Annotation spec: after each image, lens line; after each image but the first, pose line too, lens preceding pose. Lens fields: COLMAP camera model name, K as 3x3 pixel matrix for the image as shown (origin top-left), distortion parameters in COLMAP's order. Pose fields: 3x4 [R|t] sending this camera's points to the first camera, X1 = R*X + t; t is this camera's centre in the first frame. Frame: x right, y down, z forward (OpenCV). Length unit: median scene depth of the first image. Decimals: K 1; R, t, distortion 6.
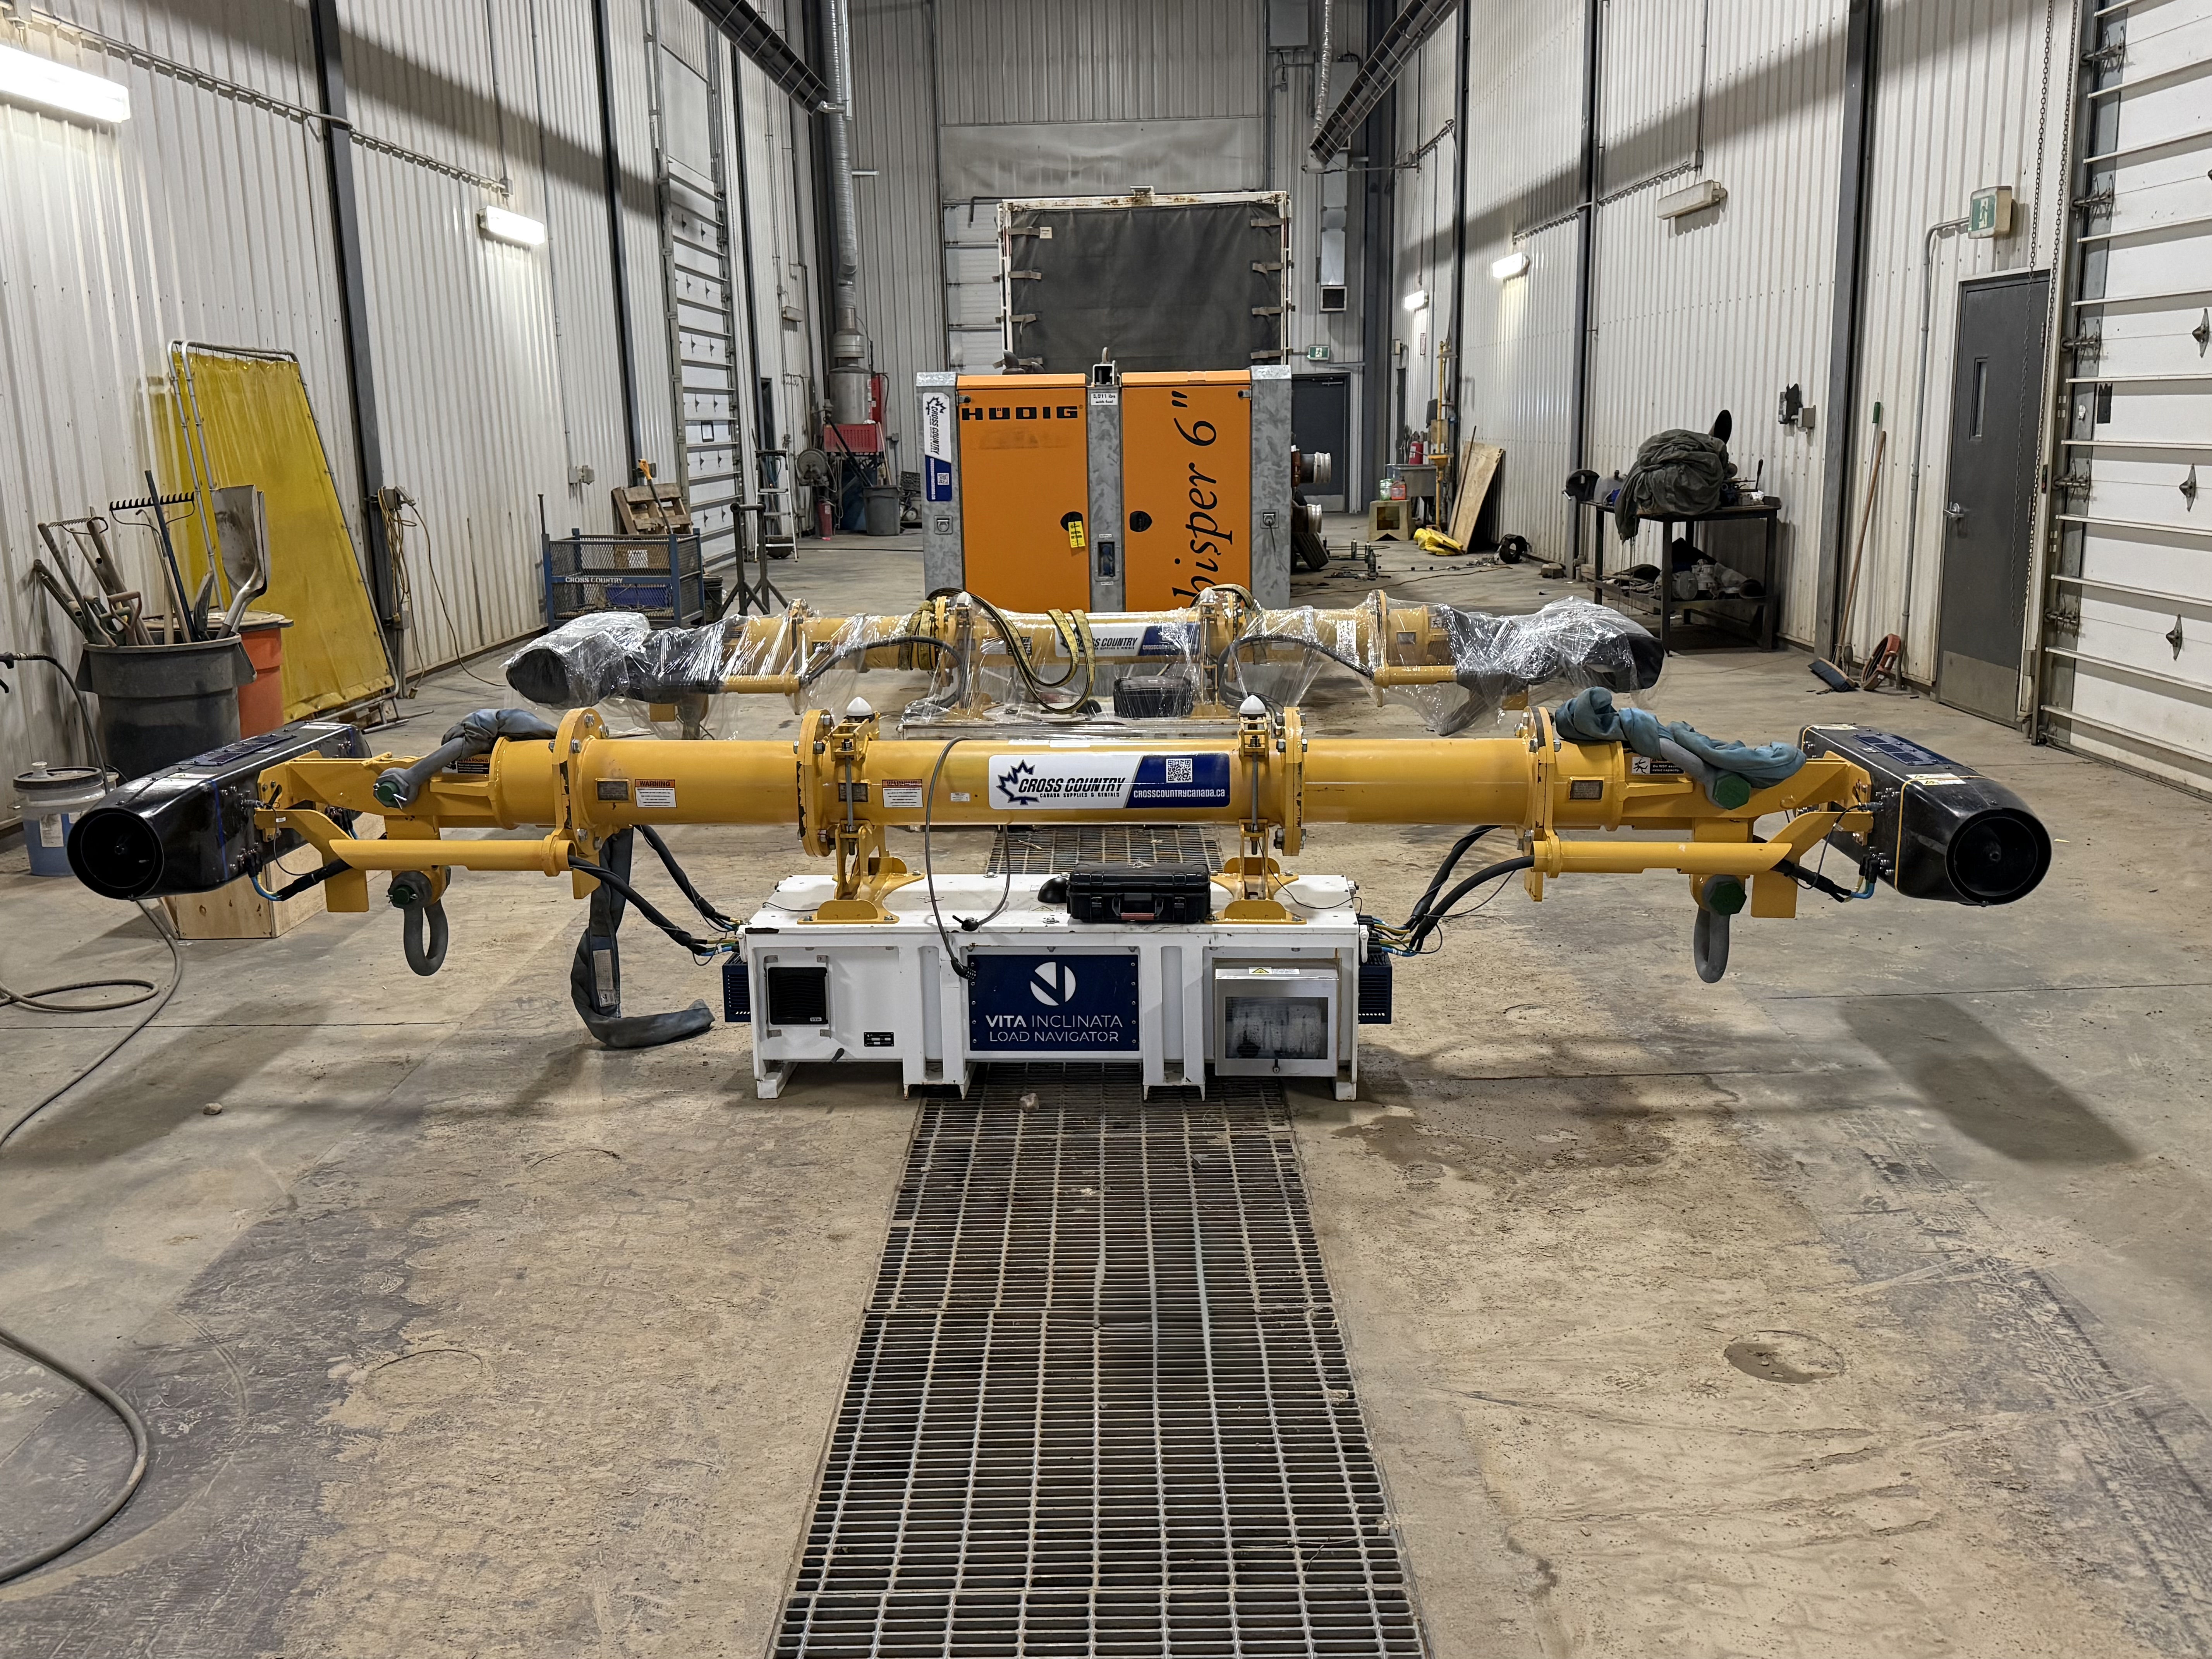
lens RADIAL K [[1990.1, 0, 1104.0], [0, 1990.1, 811.2], [0, 0, 1]] dist [0.090291, -0.094390]
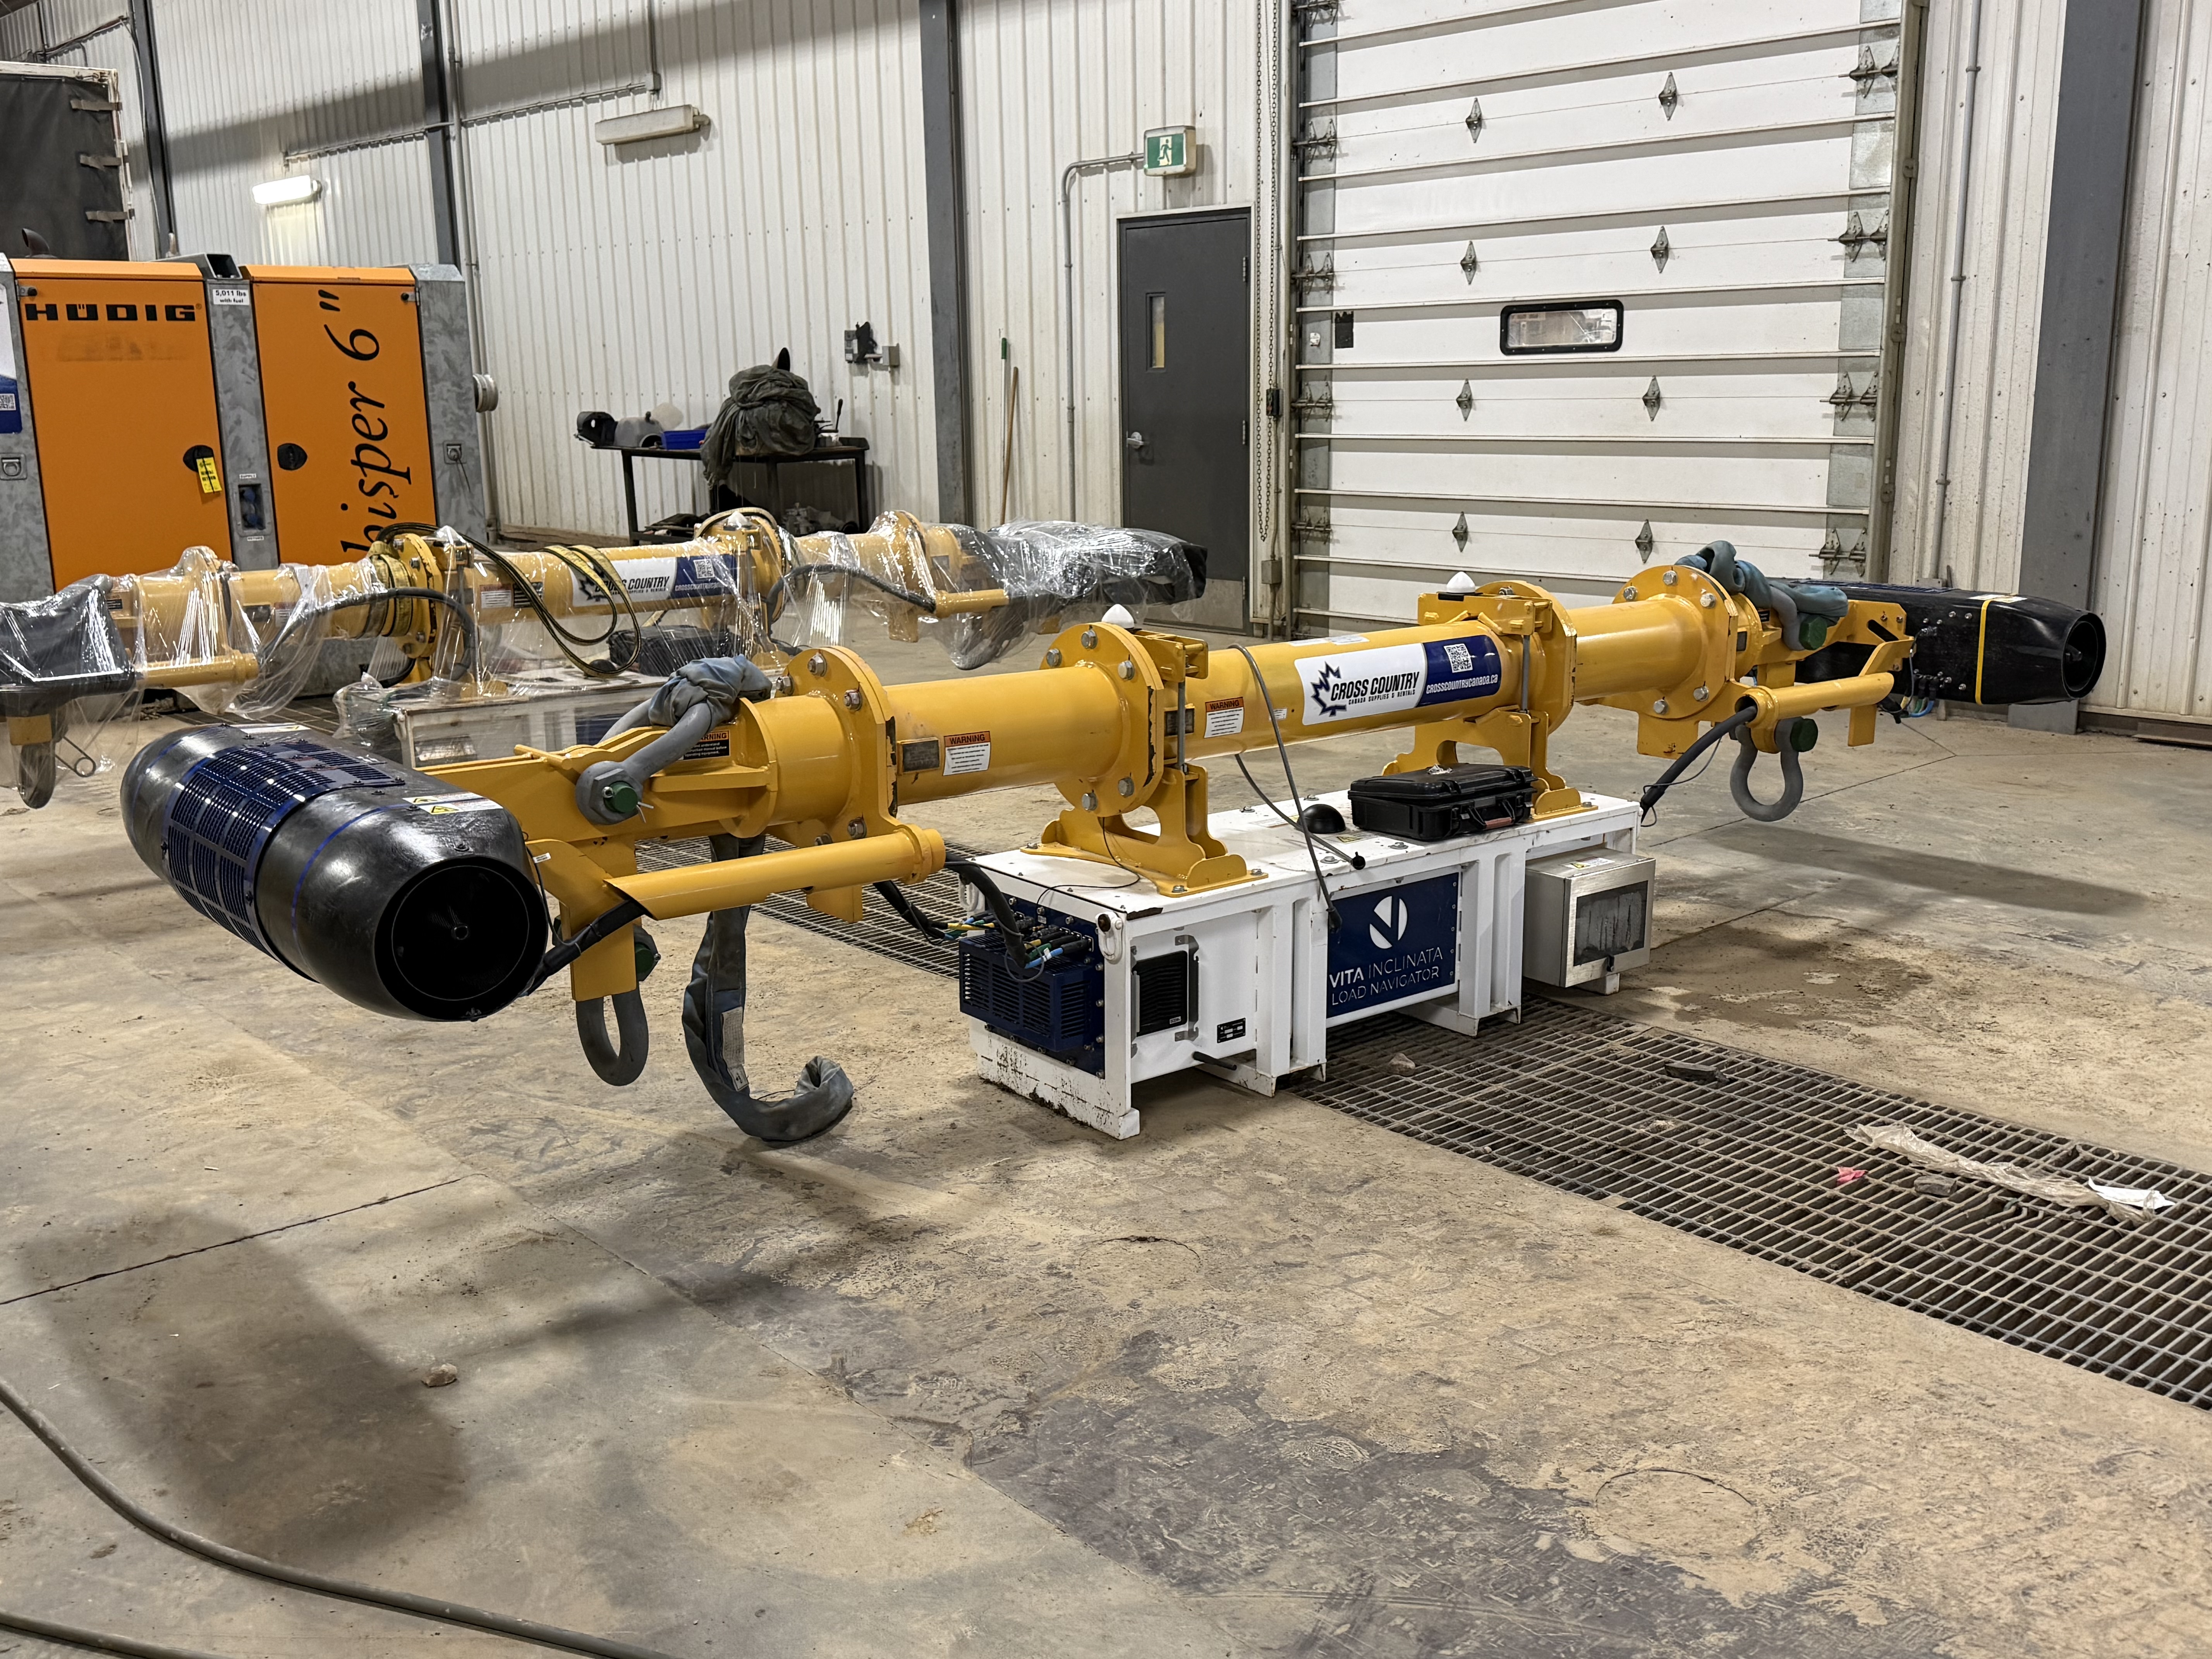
lens RADIAL K [[2052.4, 0, 1127.0], [0, 2052.4, 846.0], [0, 0, 1]] dist [0.057850, 0.000000]
pose [[0.739980, -0.140624, 0.657765, -0.628525], [0.129842, 0.989372, 0.065447, -0.015527], [-0.659978, 0.036976, 0.750374, 0.391114]]
